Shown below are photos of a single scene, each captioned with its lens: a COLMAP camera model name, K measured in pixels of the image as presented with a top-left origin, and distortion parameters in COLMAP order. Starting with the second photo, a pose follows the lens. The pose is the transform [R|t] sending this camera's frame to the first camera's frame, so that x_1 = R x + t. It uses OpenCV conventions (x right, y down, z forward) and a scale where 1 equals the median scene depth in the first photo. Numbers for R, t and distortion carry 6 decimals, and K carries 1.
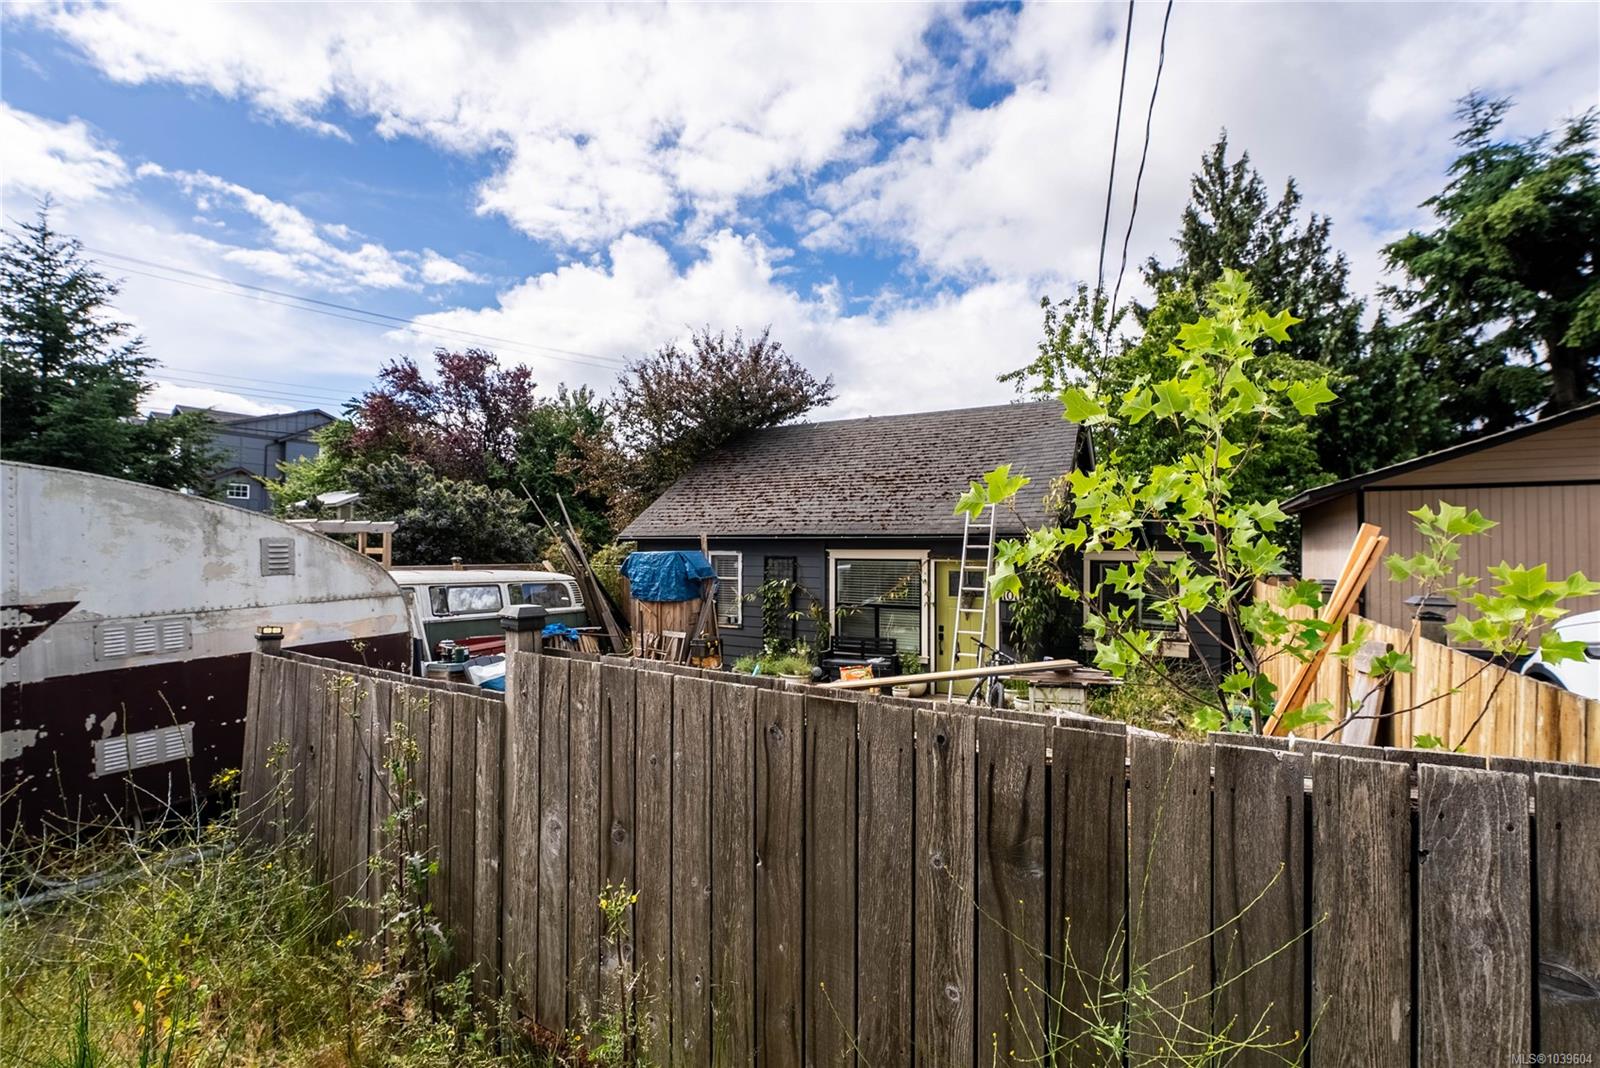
lens RADIAL K [[690.7, 0, 800.0], [0, 690.7, 534.0], [0, 0, 1]] dist [-0.023130, 0.000151]
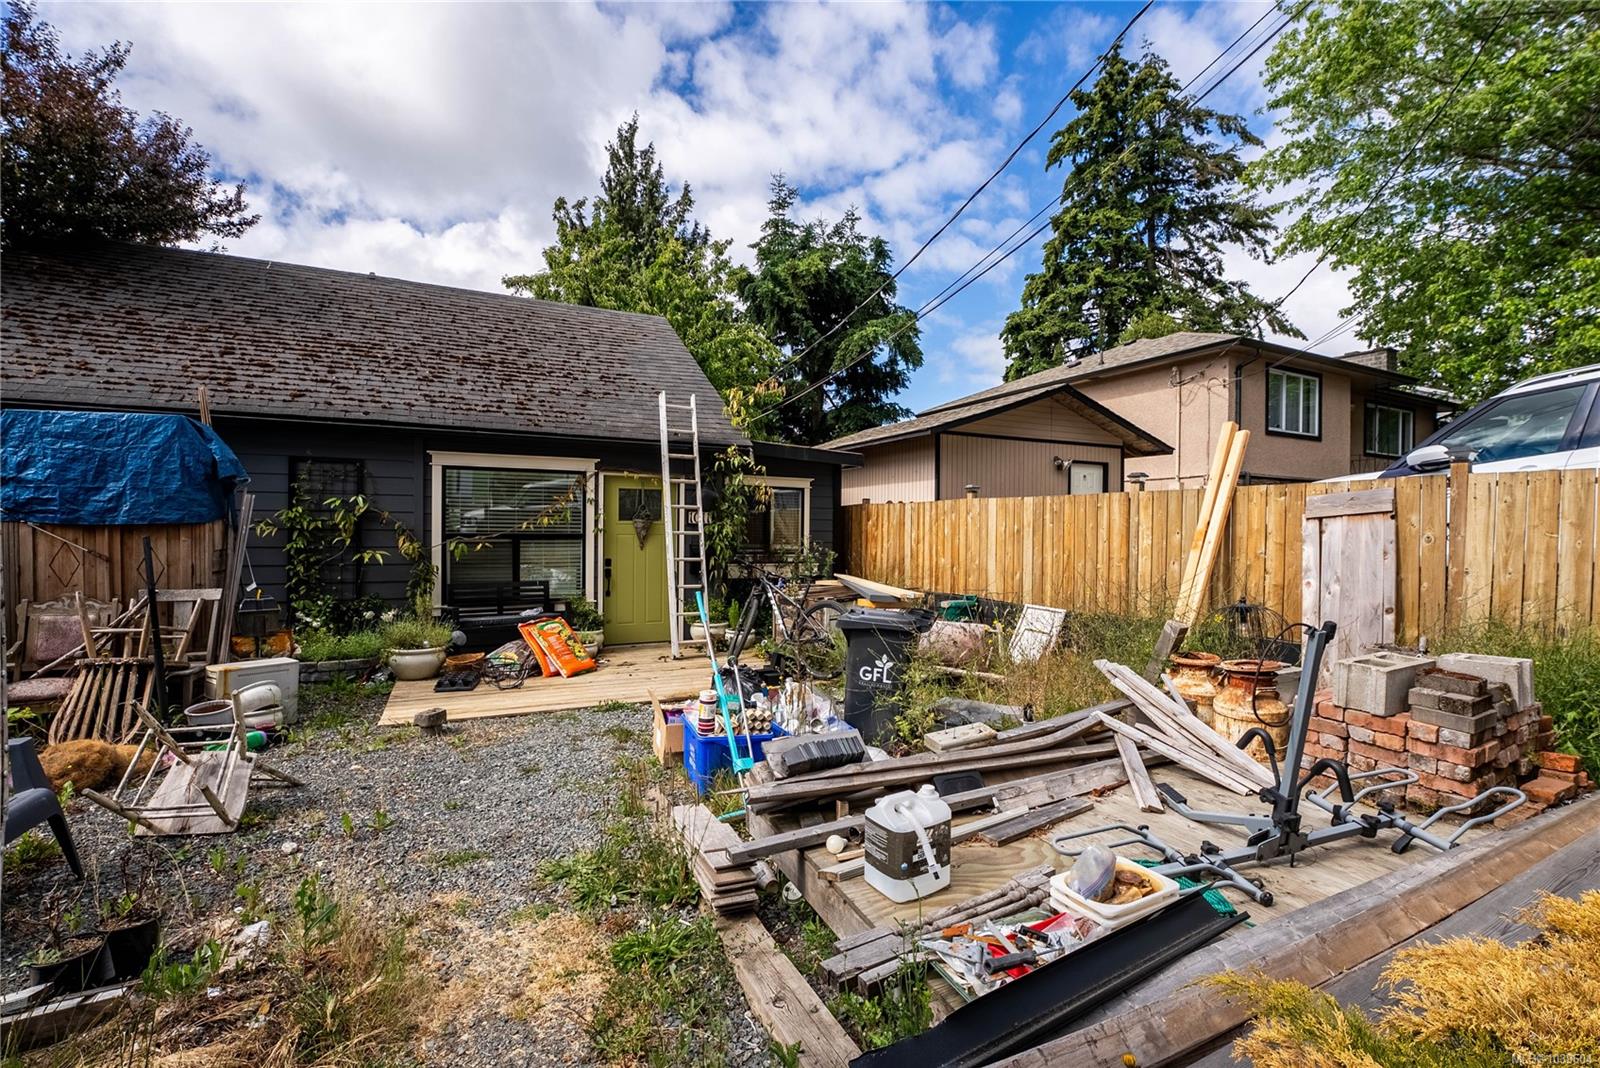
lens RADIAL K [[690.7, 0, 800.0], [0, 690.7, 534.0], [0, 0, 1]] dist [-0.023130, 0.000151]
pose [[0.559150, -0.007588, 0.829032, -0.292790], [-0.023803, 0.999399, 0.025202, 0.075050], [-0.828725, -0.033825, 0.558633, 0.365173]]
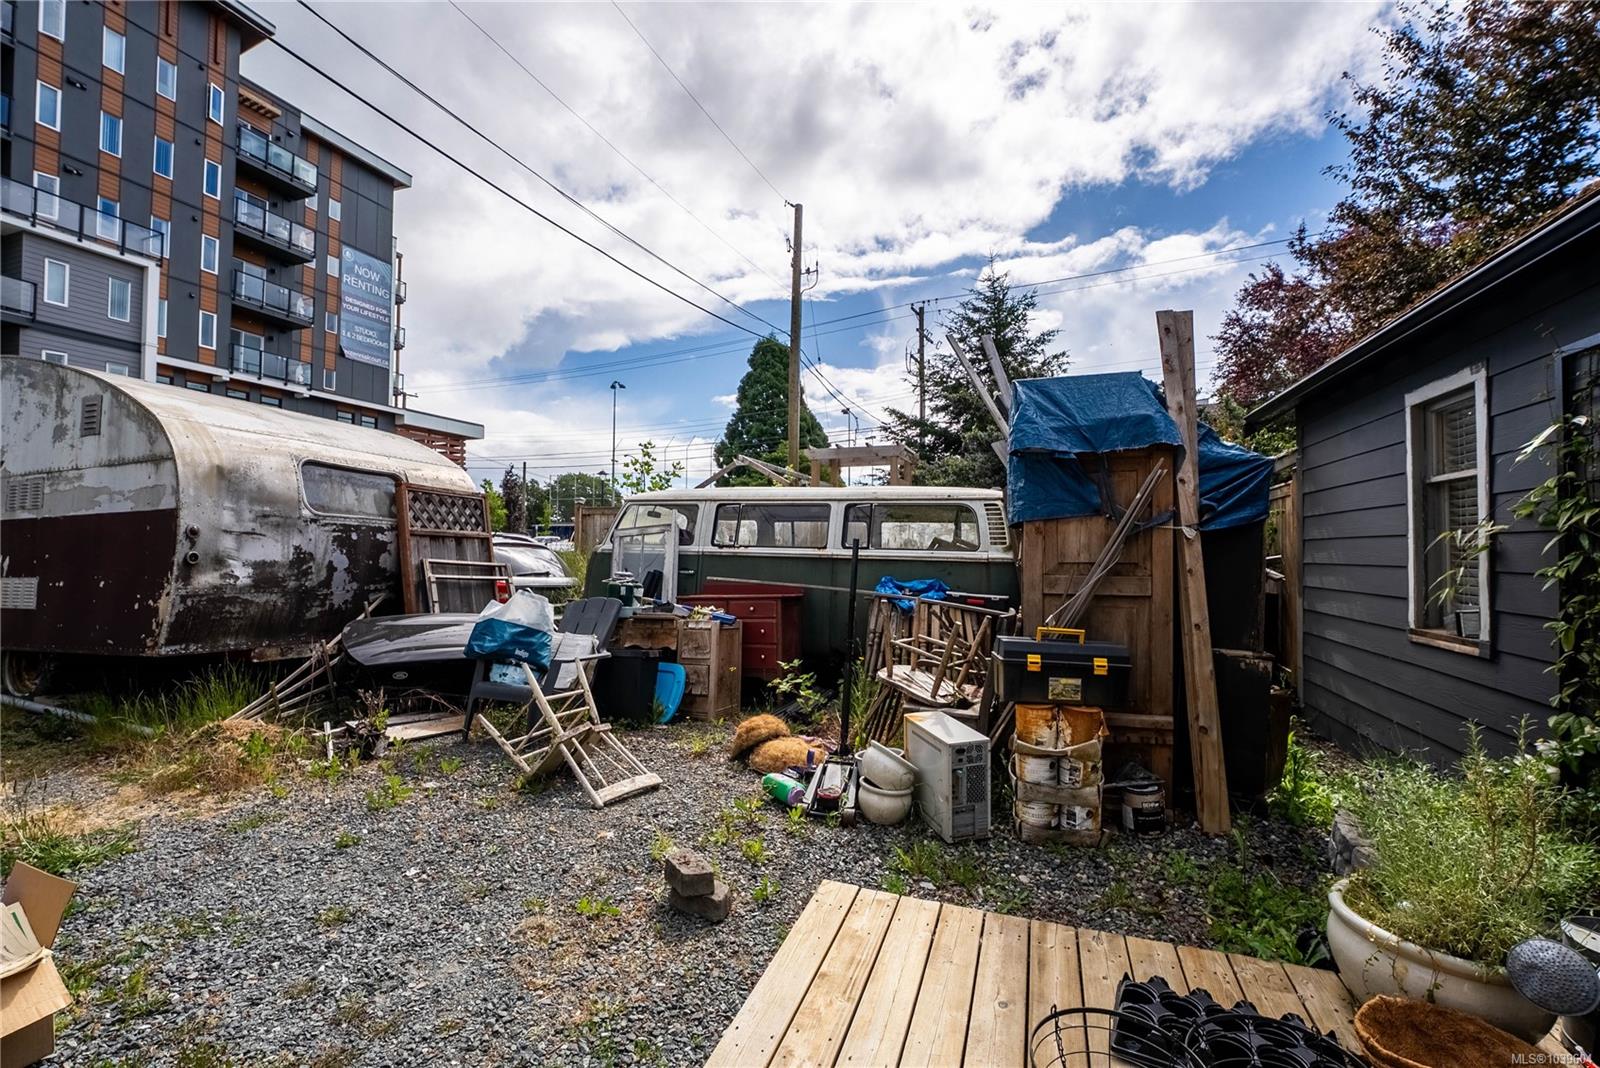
lens RADIAL K [[690.7, 0, 800.0], [0, 690.7, 534.0], [0, 0, 1]] dist [-0.023130, 0.000151]
pose [[0.182597, -0.024543, -0.982882, 0.121933], [0.018444, 0.999598, -0.021534, 0.095291], [0.983015, -0.014196, 0.182976, 0.733921]]
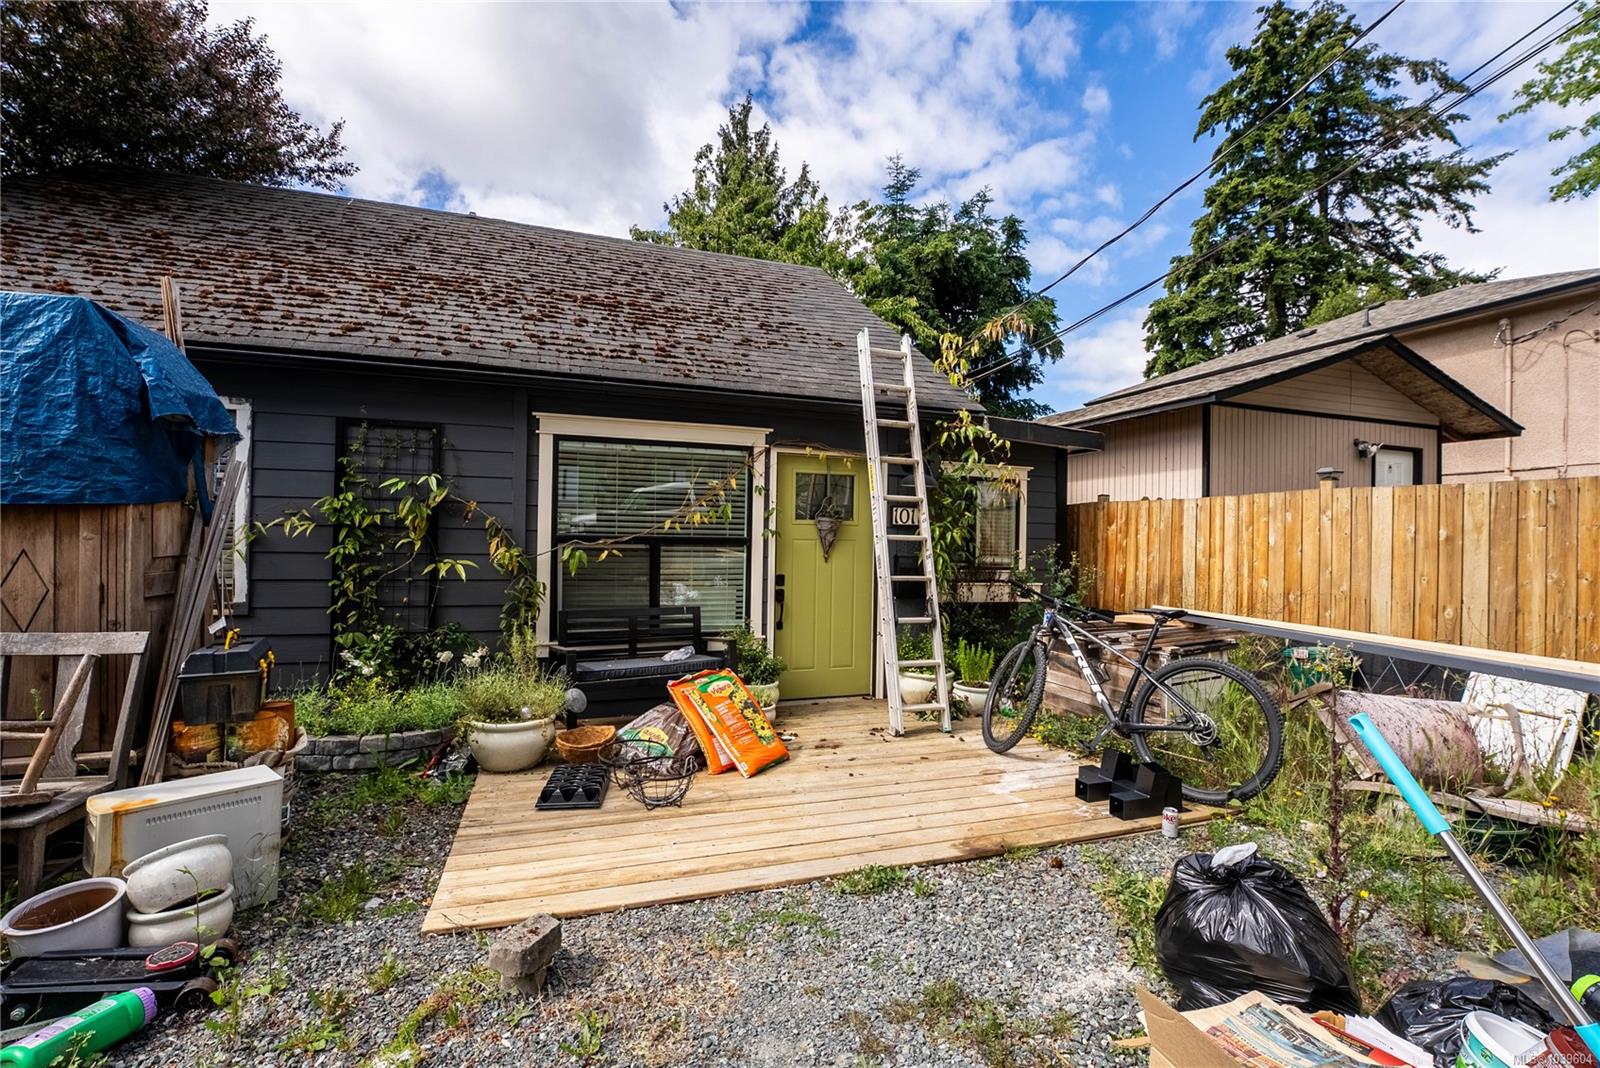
lens RADIAL K [[690.7, 0, 800.0], [0, 690.7, 534.0], [0, 0, 1]] dist [-0.023130, 0.000151]
pose [[0.661724, 0.009878, 0.749683, -0.170770], [-0.029712, 0.999473, 0.013056, 0.087645], [-0.749159, -0.030914, 0.661669, 0.594769]]
